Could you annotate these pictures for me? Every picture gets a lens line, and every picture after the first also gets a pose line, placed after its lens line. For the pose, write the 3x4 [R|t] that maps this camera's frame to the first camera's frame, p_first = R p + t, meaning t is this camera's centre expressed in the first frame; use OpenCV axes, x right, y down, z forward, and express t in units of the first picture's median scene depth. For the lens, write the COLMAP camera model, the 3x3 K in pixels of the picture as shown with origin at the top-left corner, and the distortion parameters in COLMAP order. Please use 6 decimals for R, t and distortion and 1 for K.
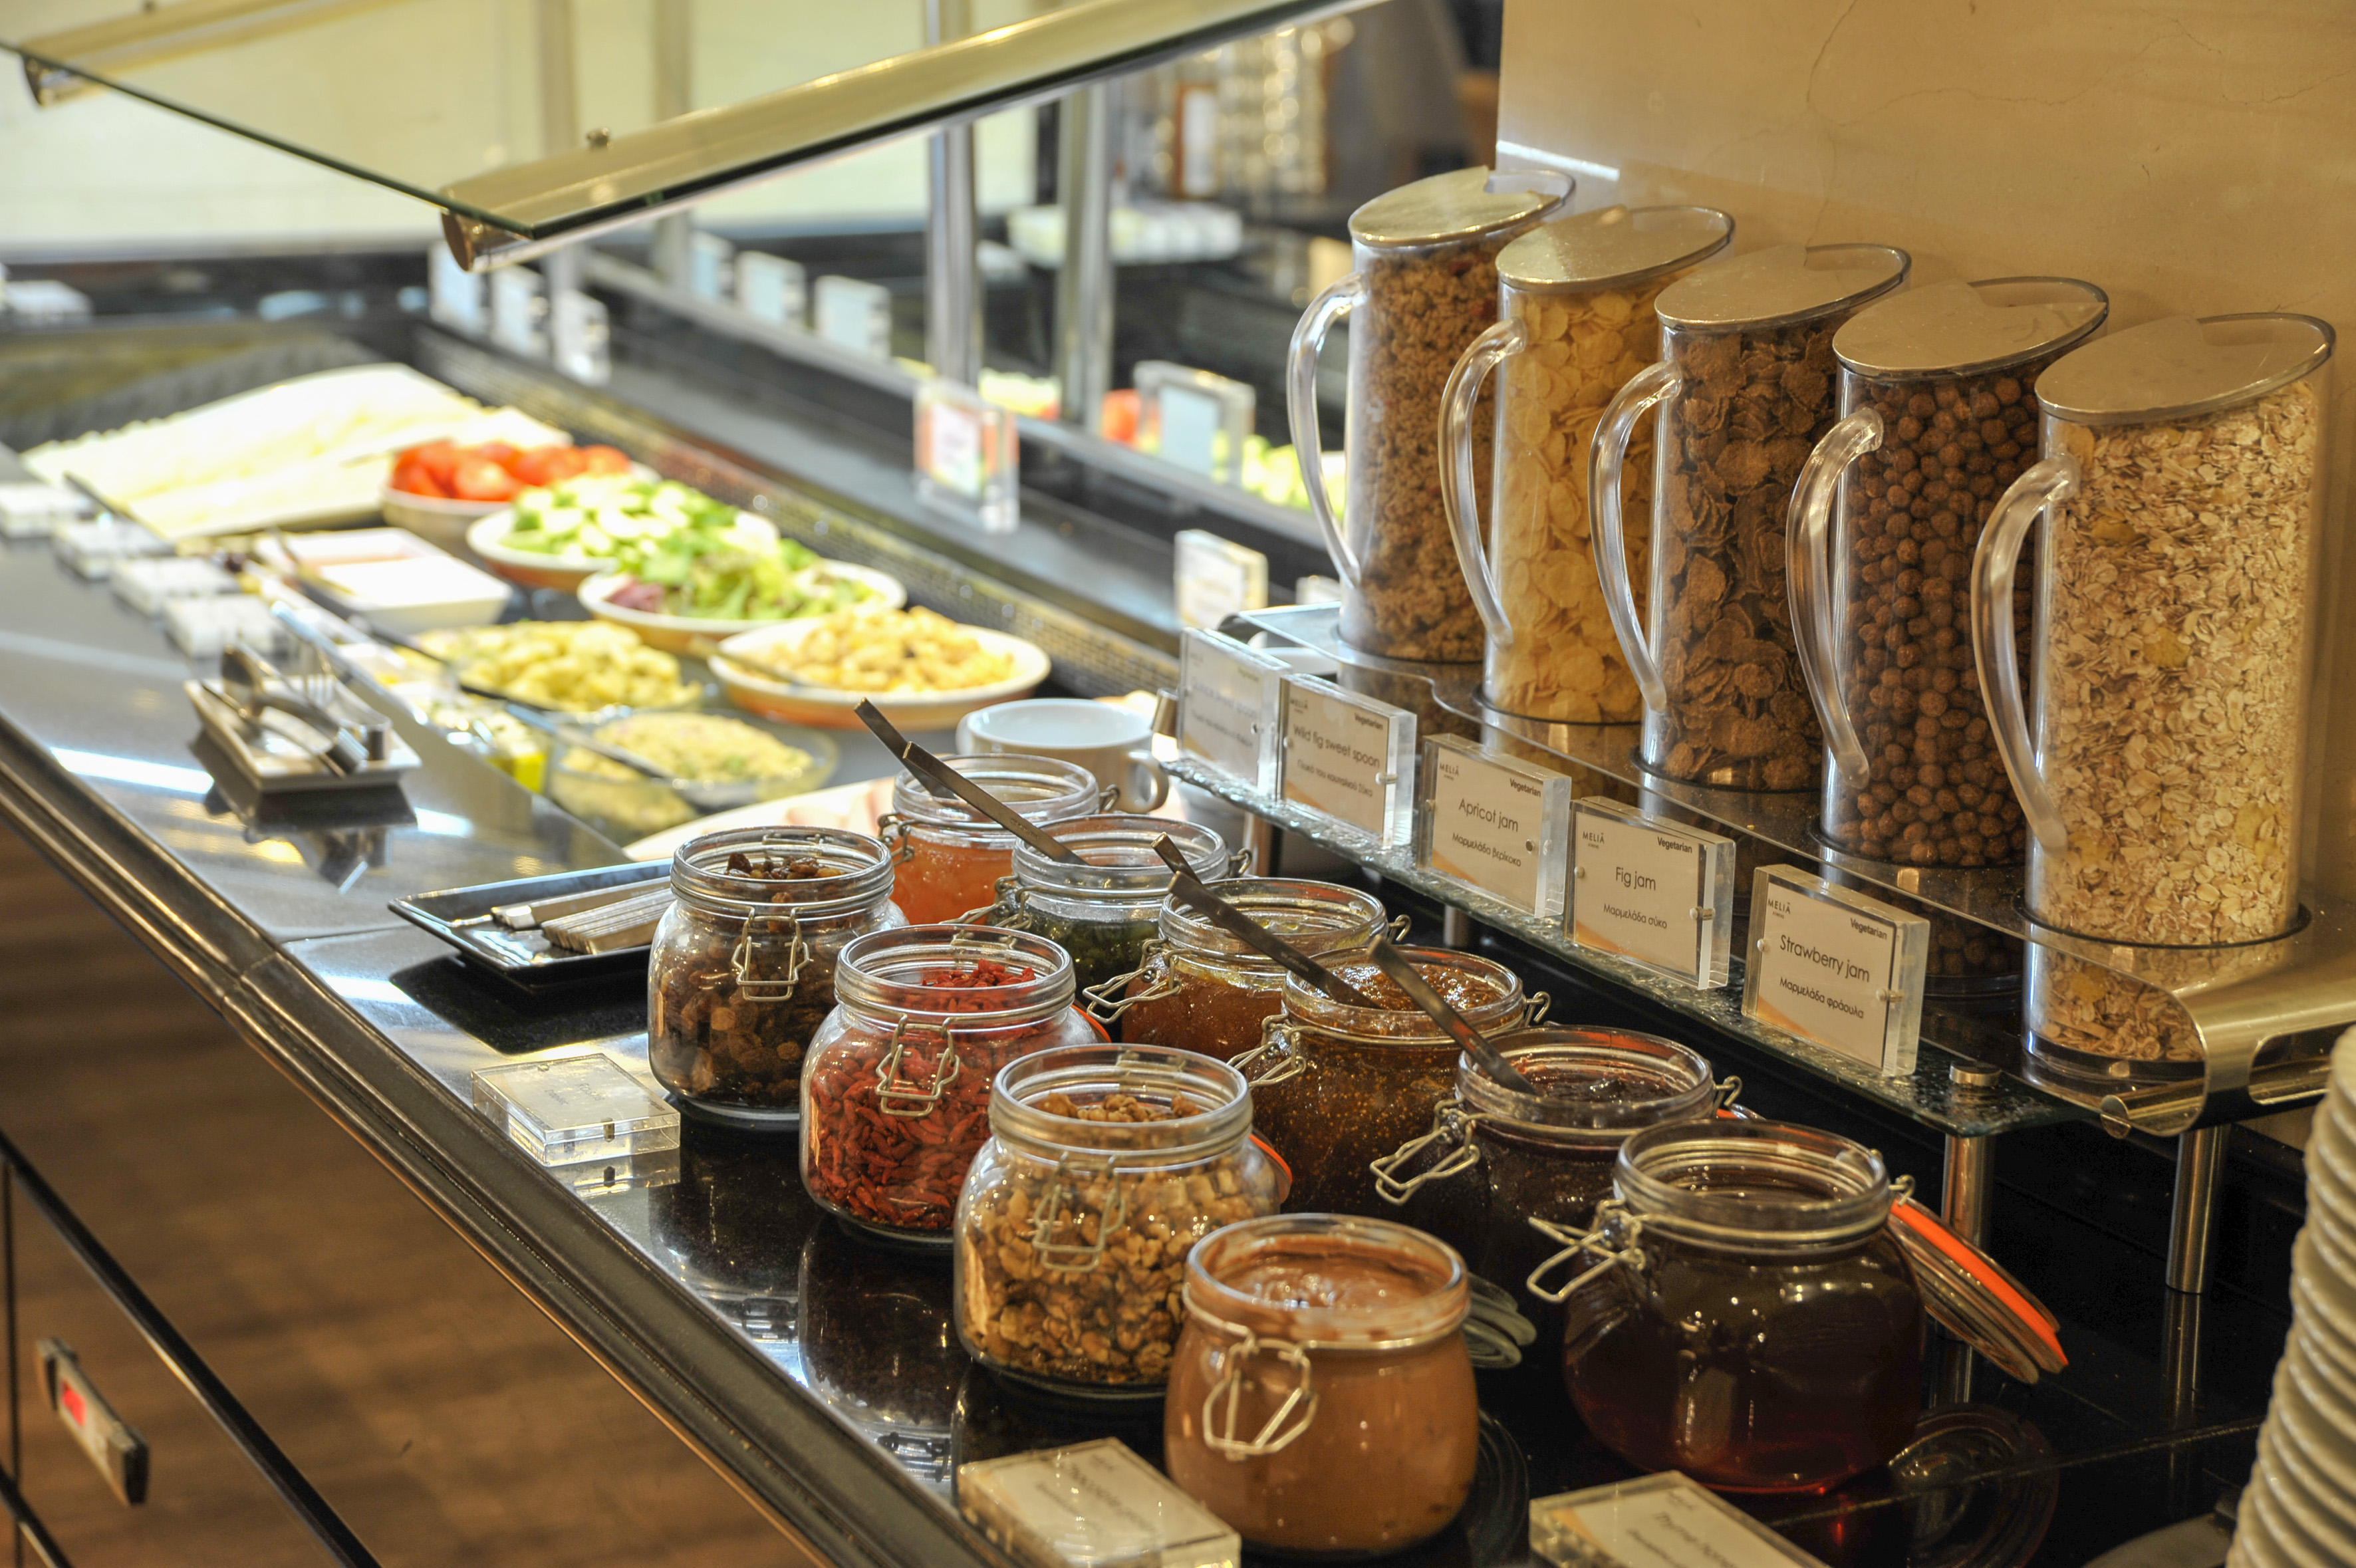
lens RADIAL K [[4555.8, 0, 1178.0], [0, 4555.8, 784.0], [0, 0, 1]] dist [0.036217, 0.245256]
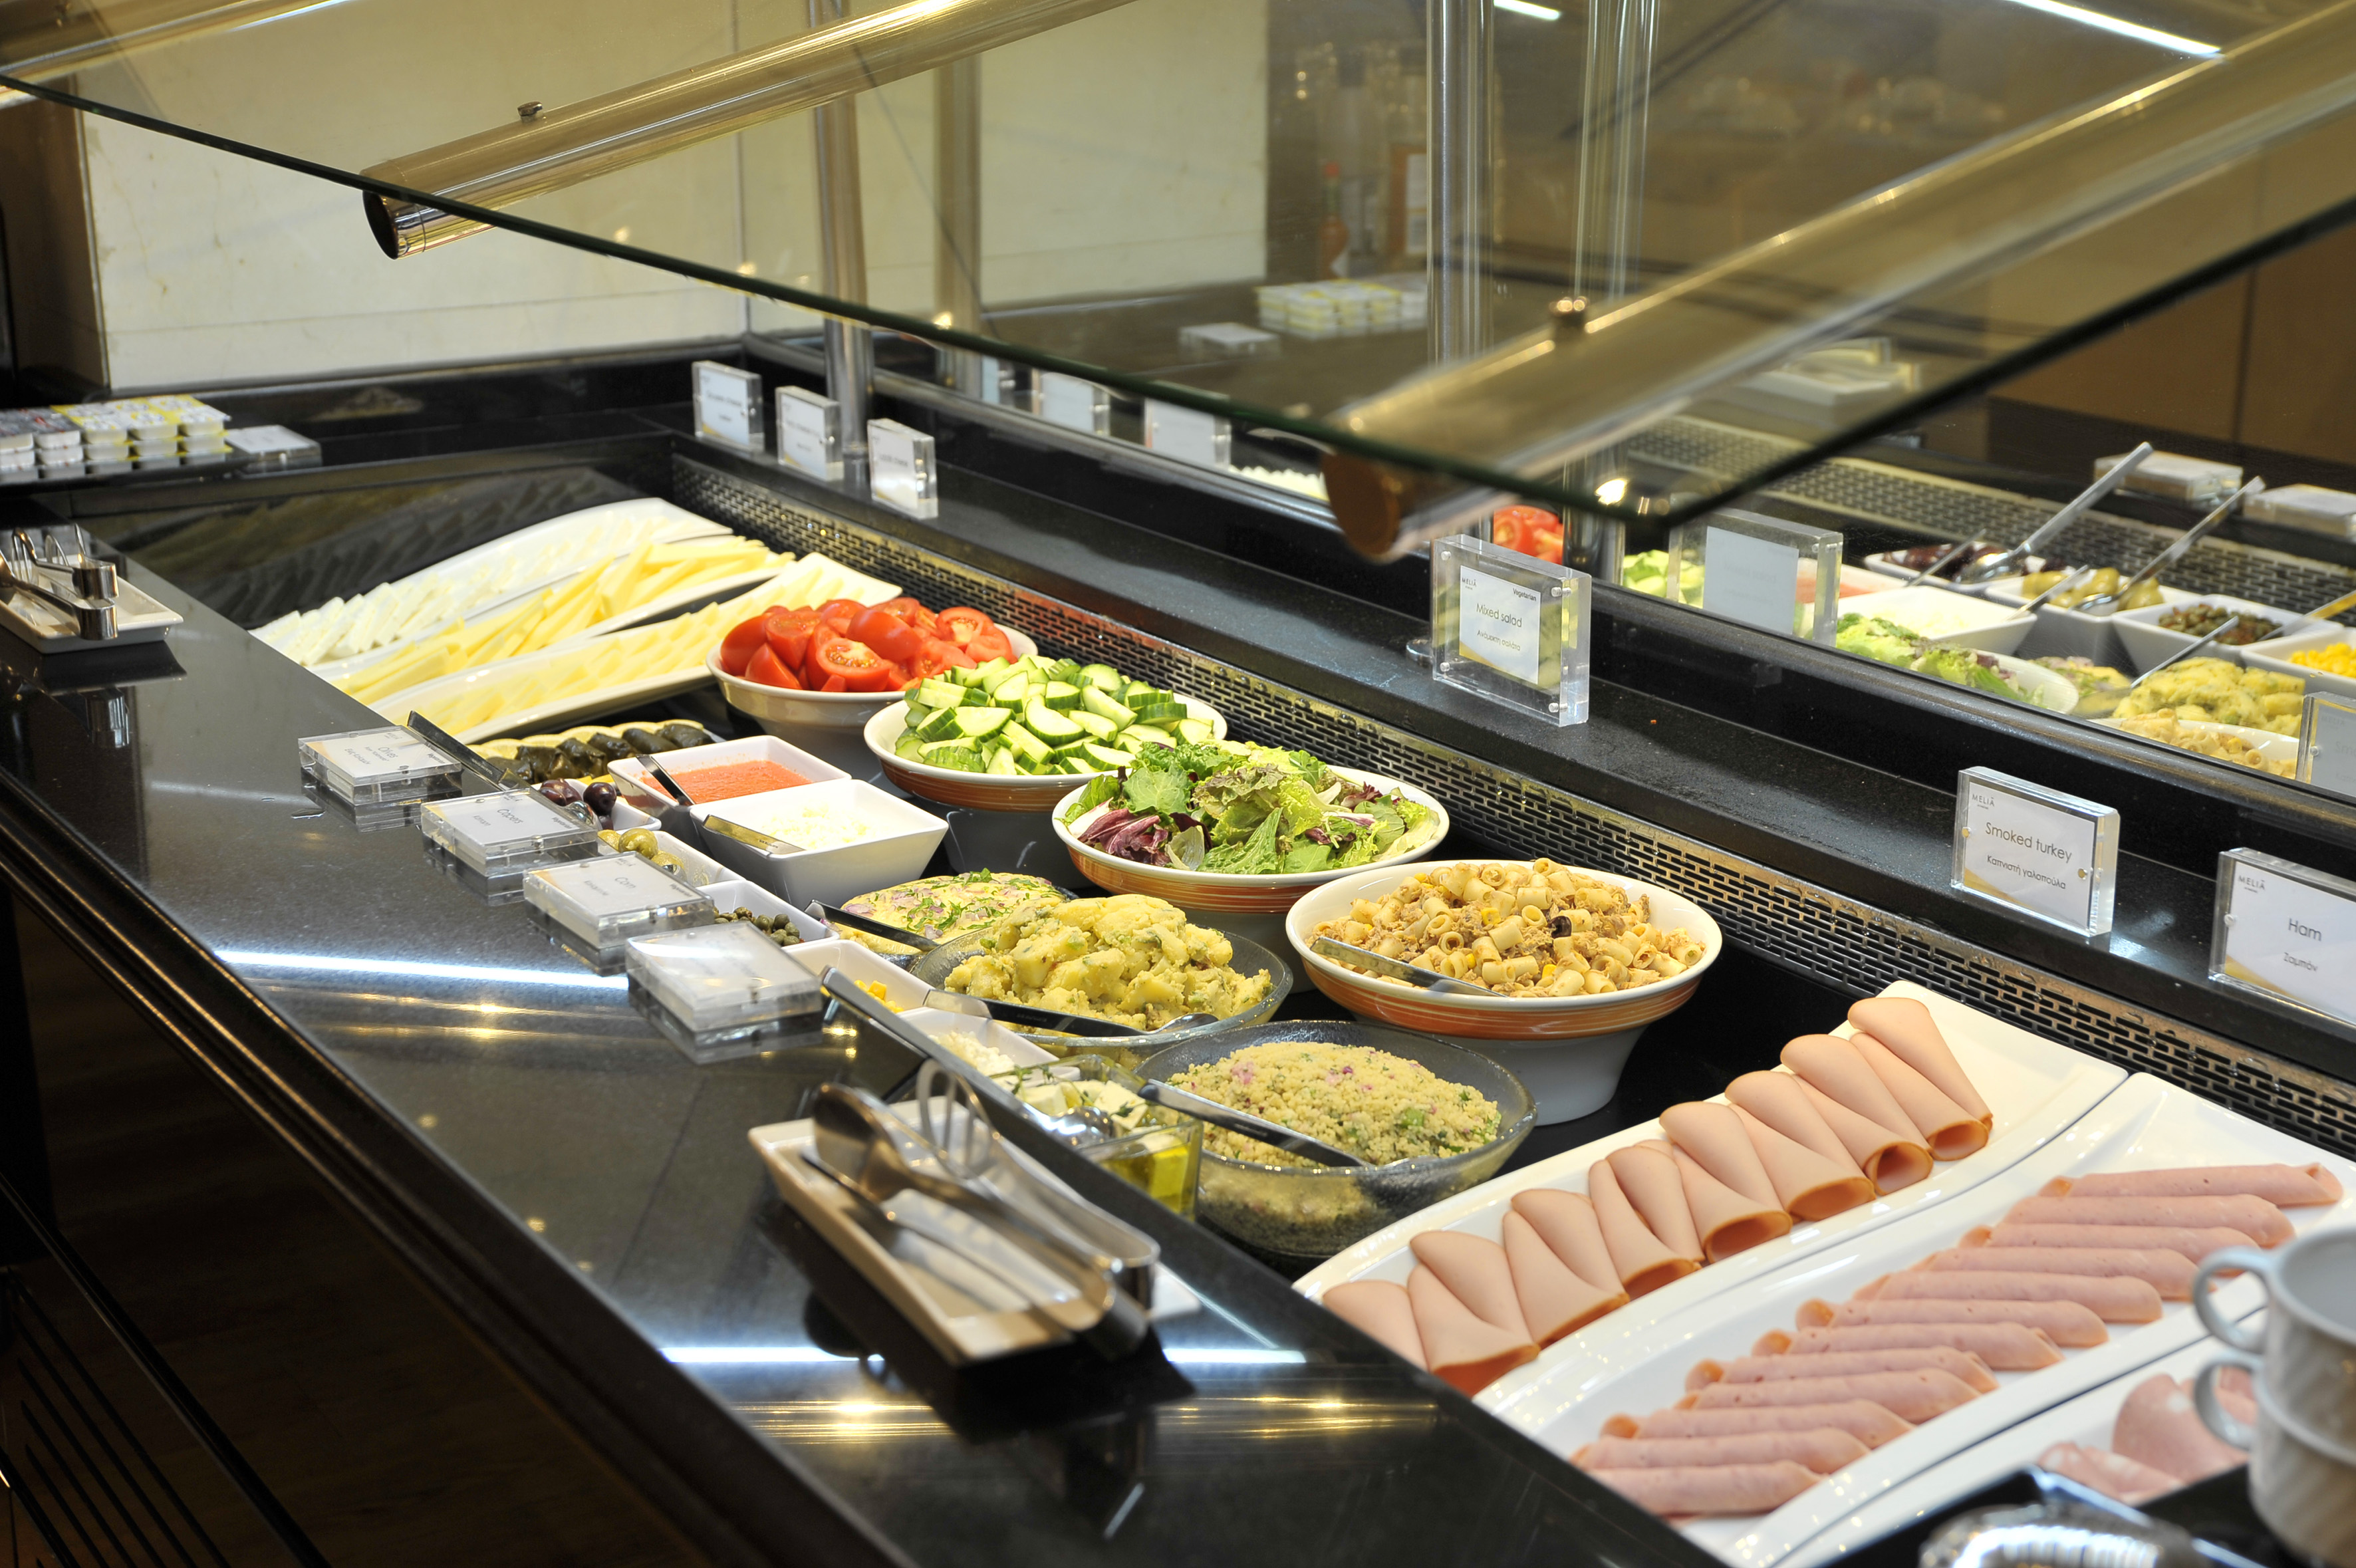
lens RADIAL K [[3461.1, 0, 1178.0], [0, 3461.1, 784.0], [0, 0, 1]] dist [-0.014637, -0.017651]
pose [[0.996745, -0.046259, 0.066021, -0.142040], [0.043862, 0.998341, 0.037305, -0.068286], [-0.067637, -0.034288, 0.997121, 0.376467]]
